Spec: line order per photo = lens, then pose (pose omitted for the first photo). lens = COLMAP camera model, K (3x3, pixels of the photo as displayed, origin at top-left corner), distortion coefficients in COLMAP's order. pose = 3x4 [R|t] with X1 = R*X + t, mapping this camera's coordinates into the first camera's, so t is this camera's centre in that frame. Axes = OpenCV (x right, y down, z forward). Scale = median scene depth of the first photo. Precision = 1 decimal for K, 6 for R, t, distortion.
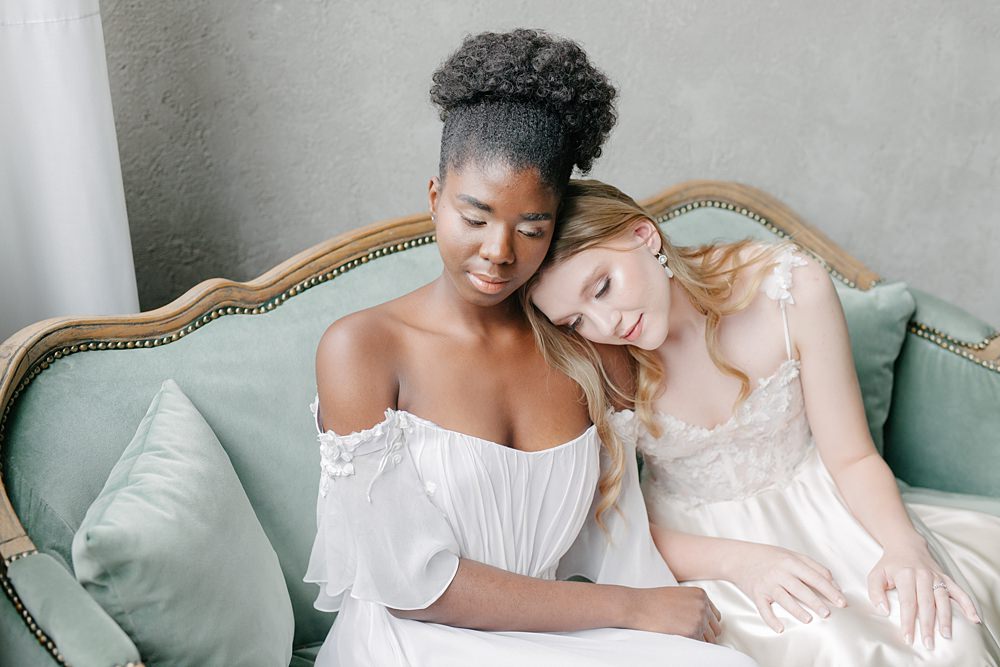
lens RADIAL K [[1422.8, 0, 506.3], [0, 1422.8, 334.8], [0, 0, 1]] dist [-0.019178, 0.113149]
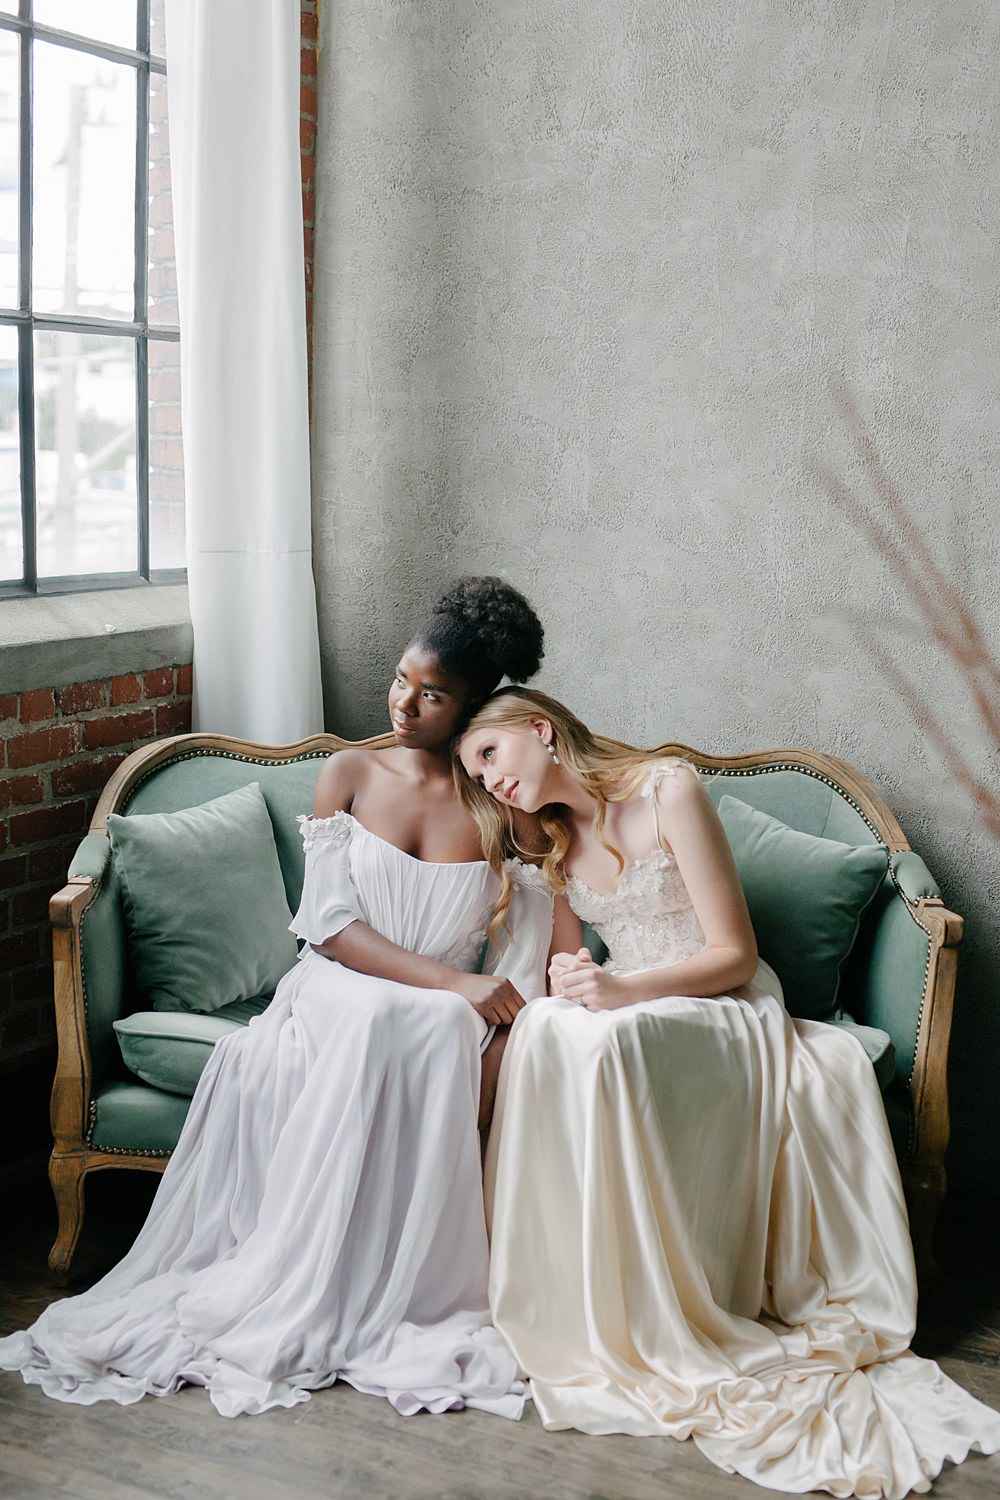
lens RADIAL K [[2176.8, 0, 500.0], [0, 2176.8, 750.0], [0, 0, 1]] dist [-0.013755, 0.071928]
pose [[0.808368, 0.121081, -0.576091, 1.040047], [-0.234499, 0.963855, -0.126468, 0.184701], [0.539955, 0.237326, 0.807543, -0.584635]]
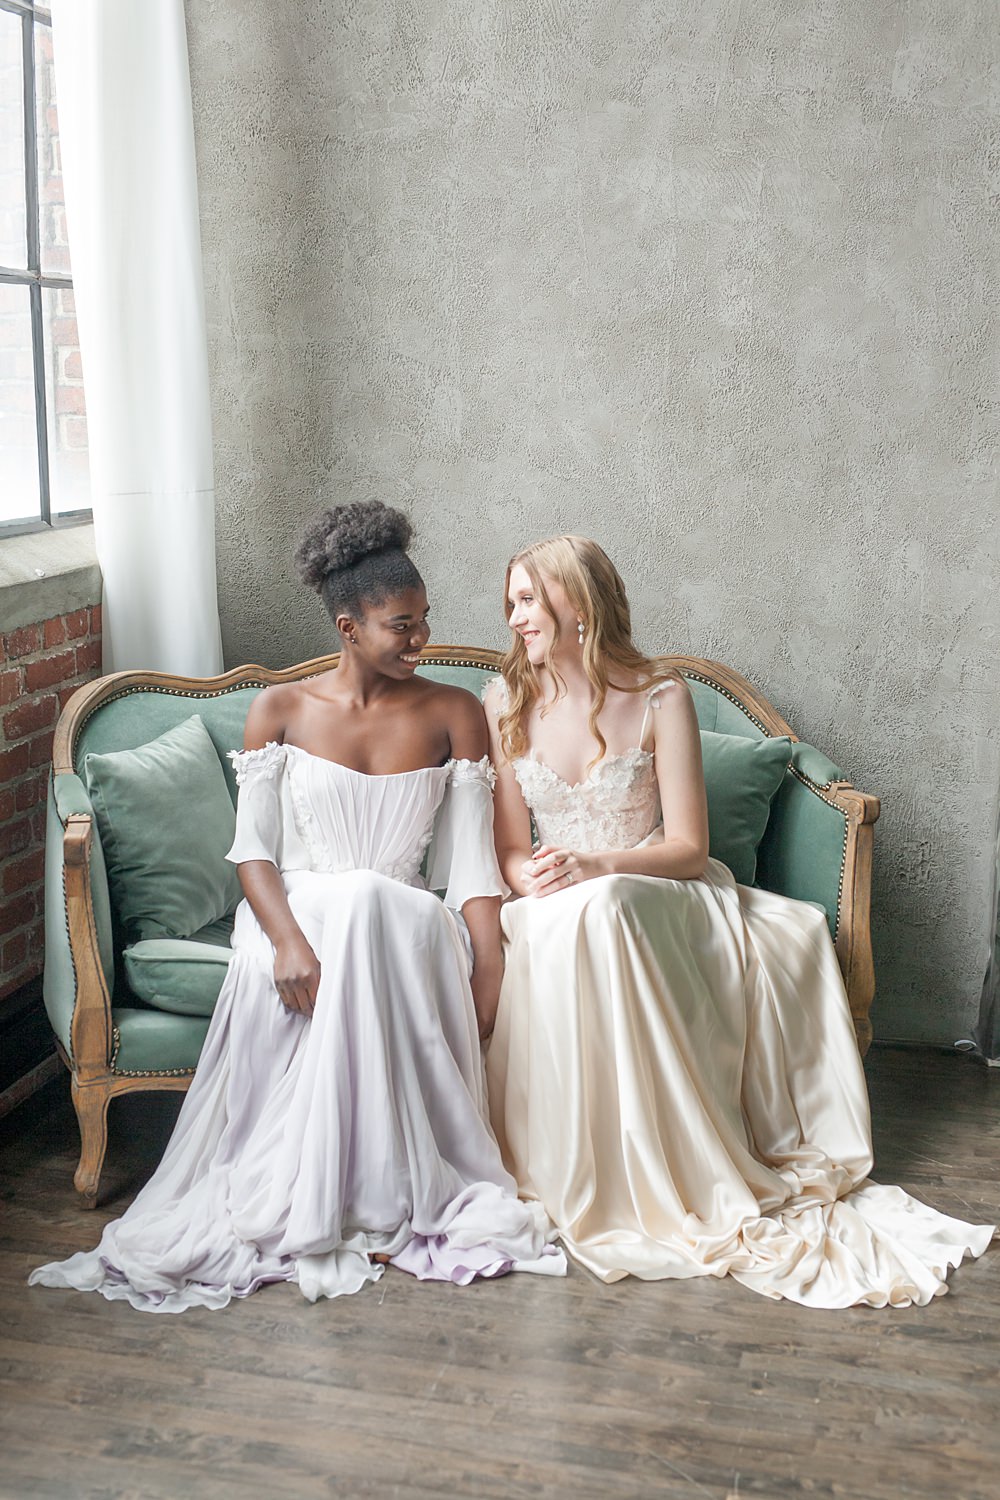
lens RADIAL K [[2110.7, 0, 500.0], [0, 2110.7, 750.0], [0, 0, 1]] dist [-0.010240, 0.071647]
pose [[0.922033, 0.089720, -0.376571, 0.764398], [-0.148492, 0.980330, -0.130012, 0.259500], [0.357499, 0.175793, 0.917219, -0.809417]]
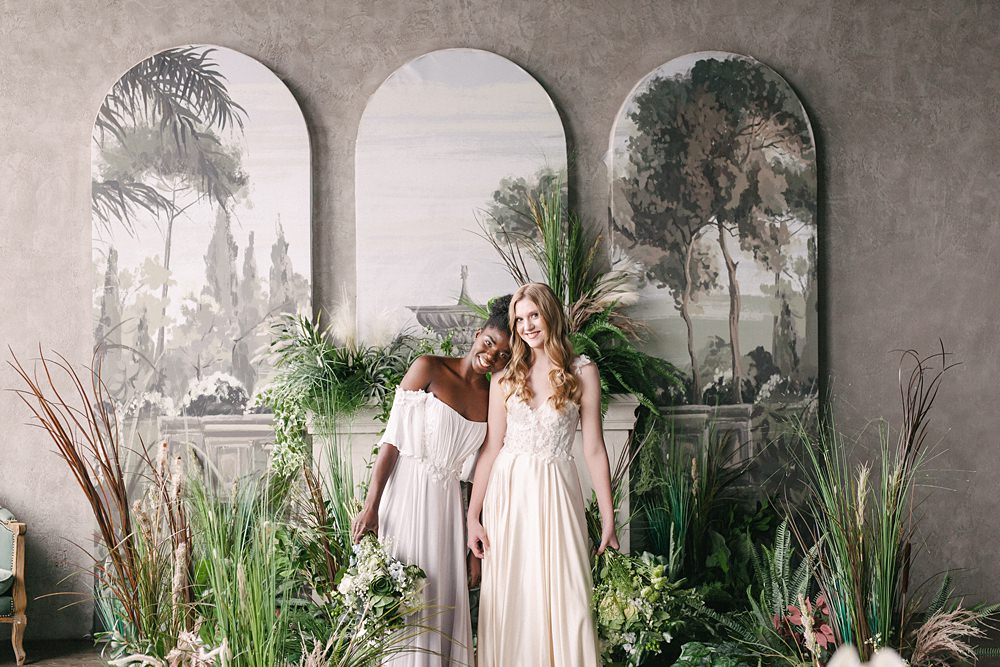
lens RADIAL K [[1407.2, 0, 500.0], [0, 1407.2, 333.5], [0, 0, 1]] dist [-0.010240, 0.071647]
pose [[0.997730, -0.007812, -0.066883, 1.606003], [-0.016013, 0.937230, -0.348343, 0.667669], [0.065406, 0.348623, 0.934978, -1.917199]]
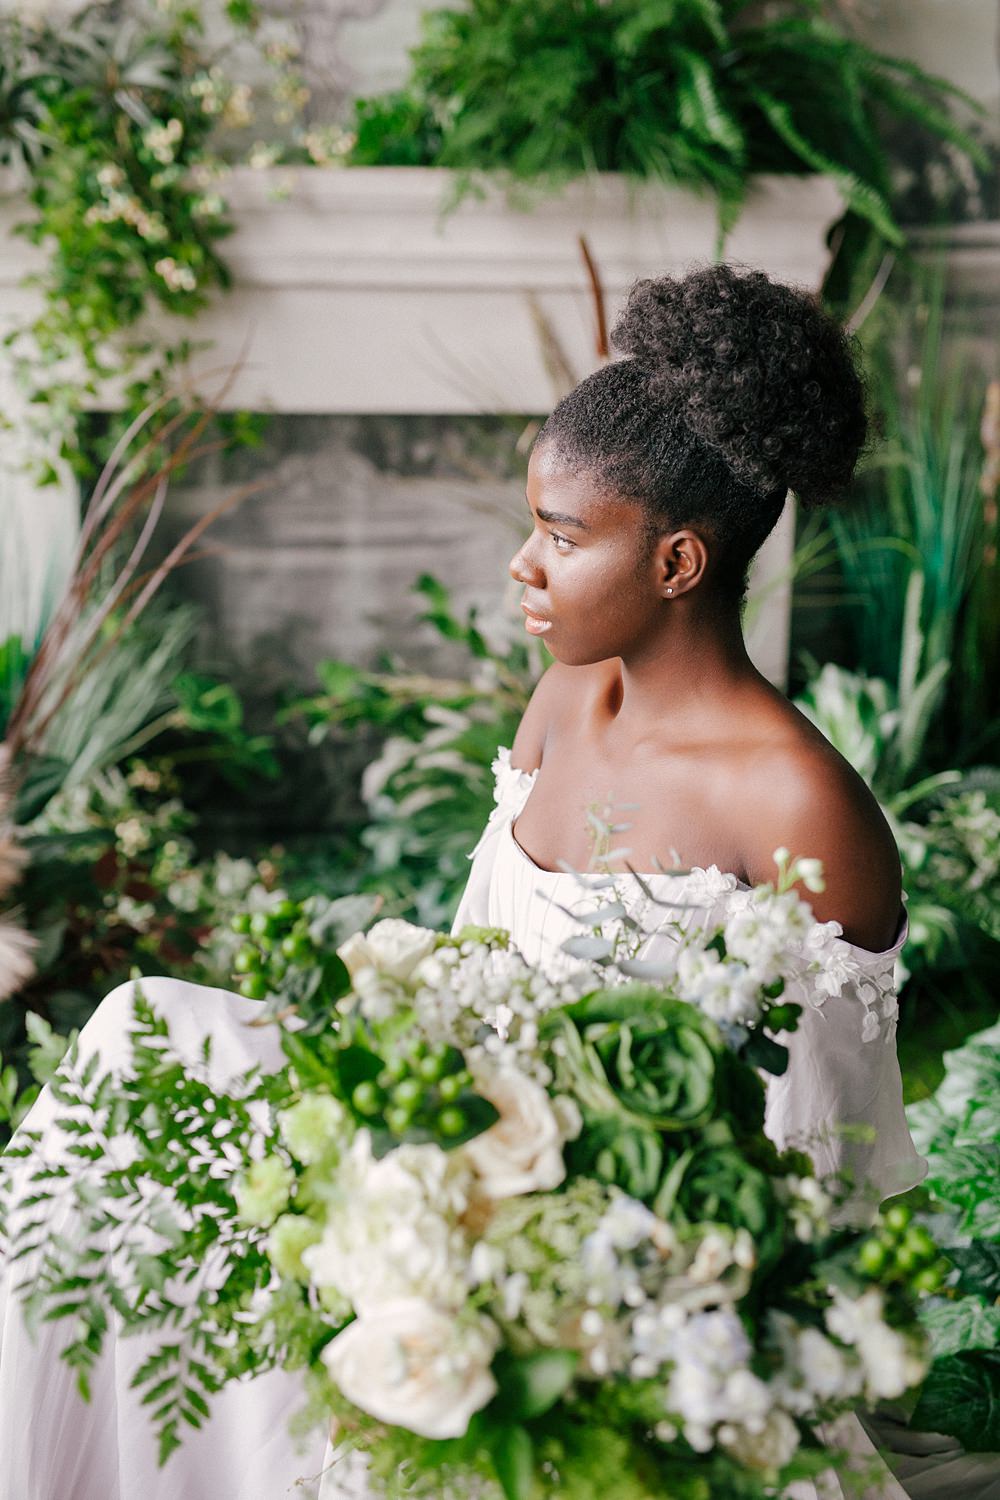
lens RADIAL K [[2134.2, 0, 500.0], [0, 2134.2, 750.0], [0, 0, 1]] dist [-0.019178, 0.113149]
pose [[0.992958, 0.042101, -0.110730, 1.648851], [-0.052392, 0.994405, -0.091730, 0.249513], [0.106248, 0.096886, 0.989608, -0.390487]]
